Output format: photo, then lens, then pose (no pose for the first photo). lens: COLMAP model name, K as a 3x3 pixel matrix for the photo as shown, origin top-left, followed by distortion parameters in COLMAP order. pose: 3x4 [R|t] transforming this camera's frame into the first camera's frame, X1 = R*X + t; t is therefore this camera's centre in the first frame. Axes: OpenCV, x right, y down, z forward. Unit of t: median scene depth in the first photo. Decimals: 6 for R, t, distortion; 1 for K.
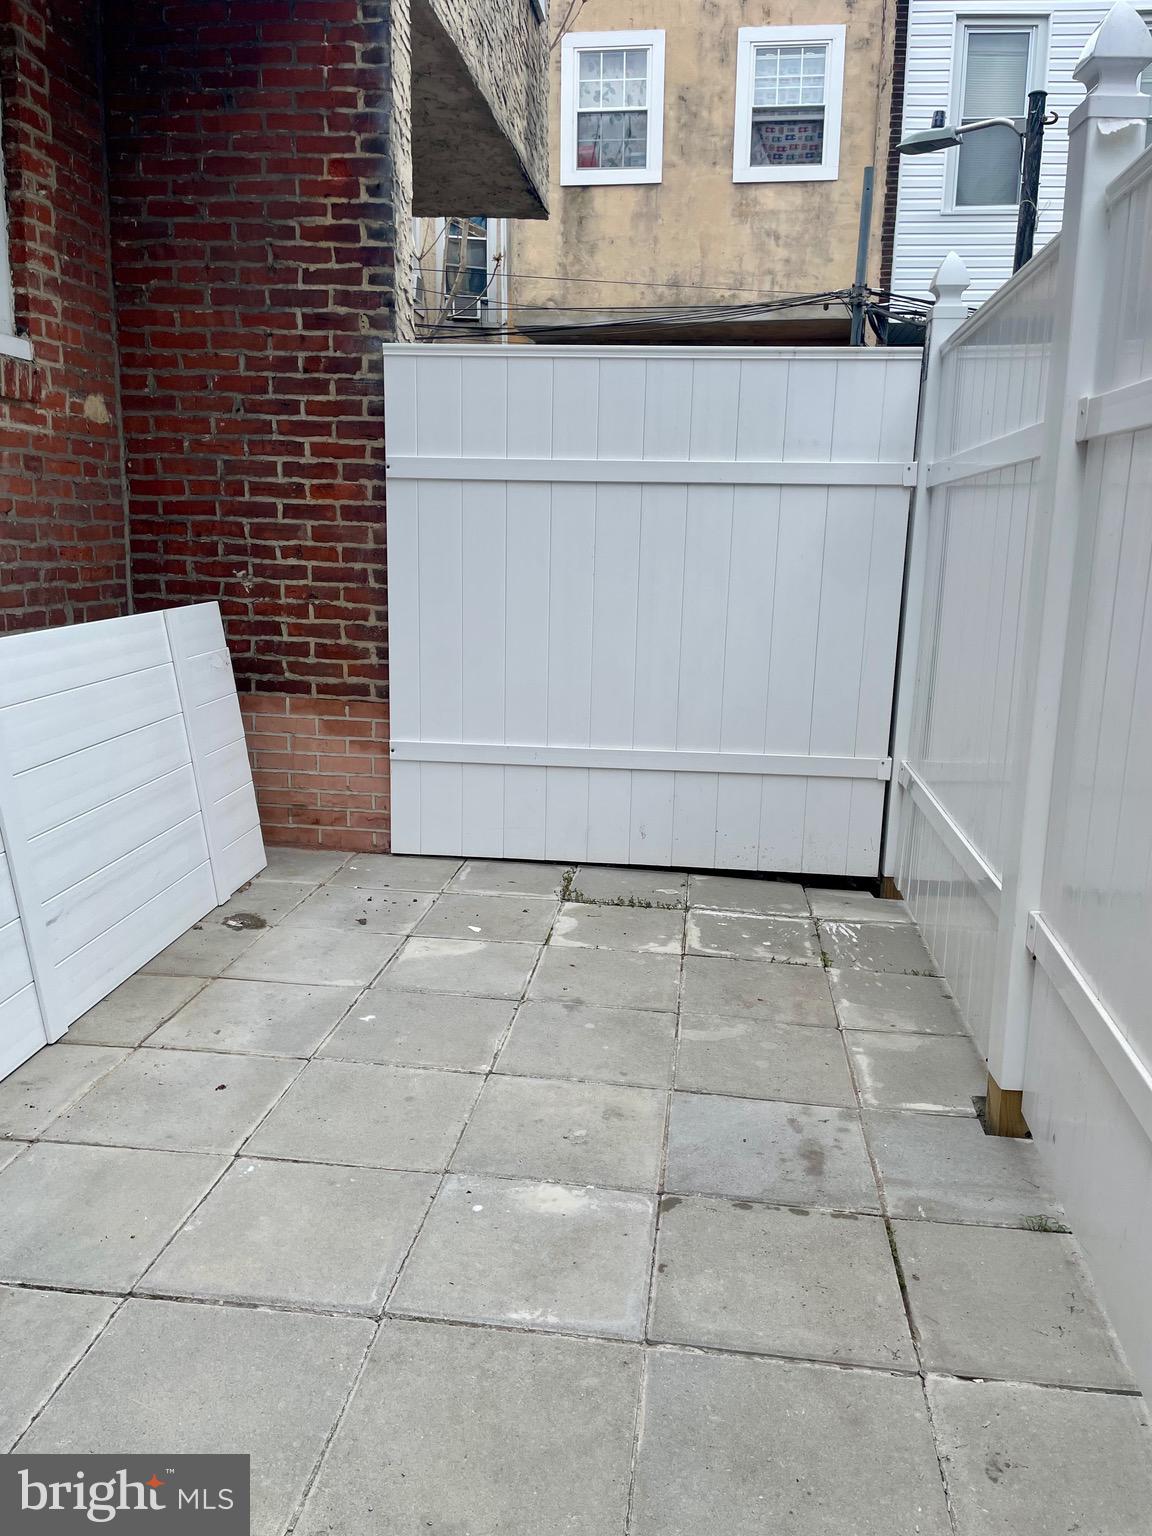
lens RADIAL K [[1133.1, 0, 584.5], [0, 1133.1, 774.8], [0, 0, 1]] dist [0.076173, -0.097744]
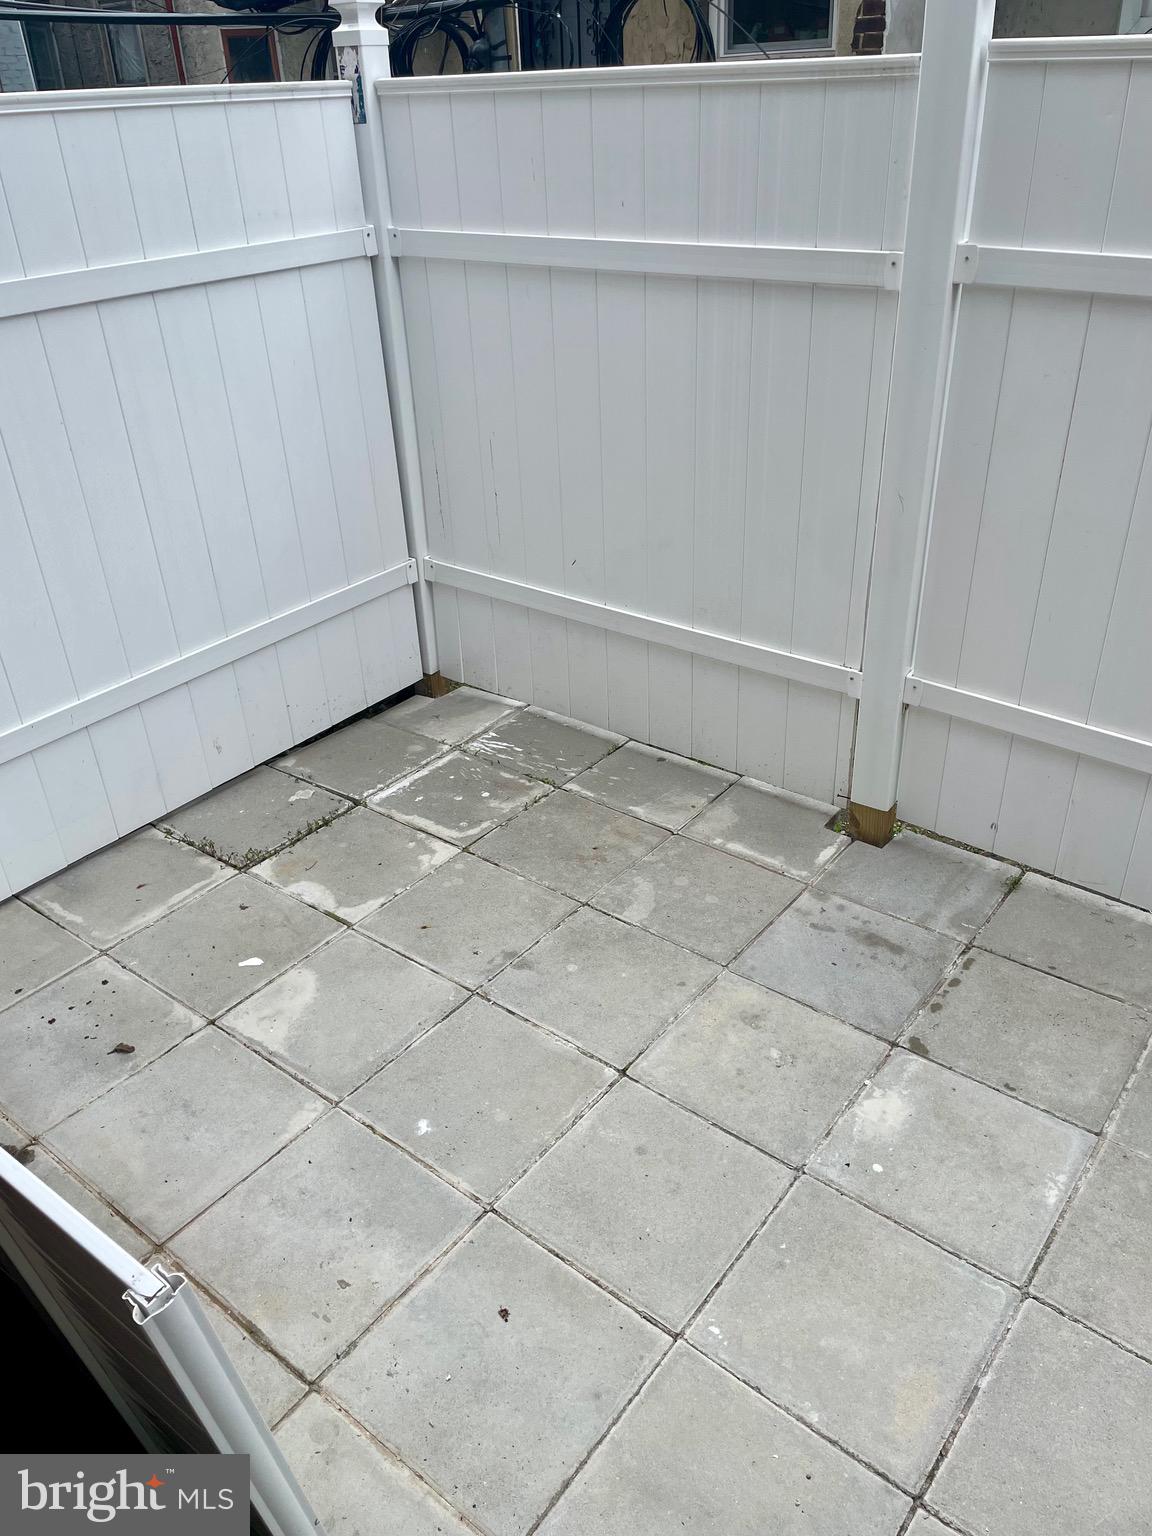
lens RADIAL K [[1133.1, 0, 569.3], [0, 1133.1, 765.2], [0, 0, 1]] dist [0.076173, -0.097744]
pose [[0.531445, -0.470194, 0.704616, -0.510382], [0.234299, 0.880945, 0.411144, -0.275857], [-0.814045, -0.053409, 0.578341, 0.413894]]
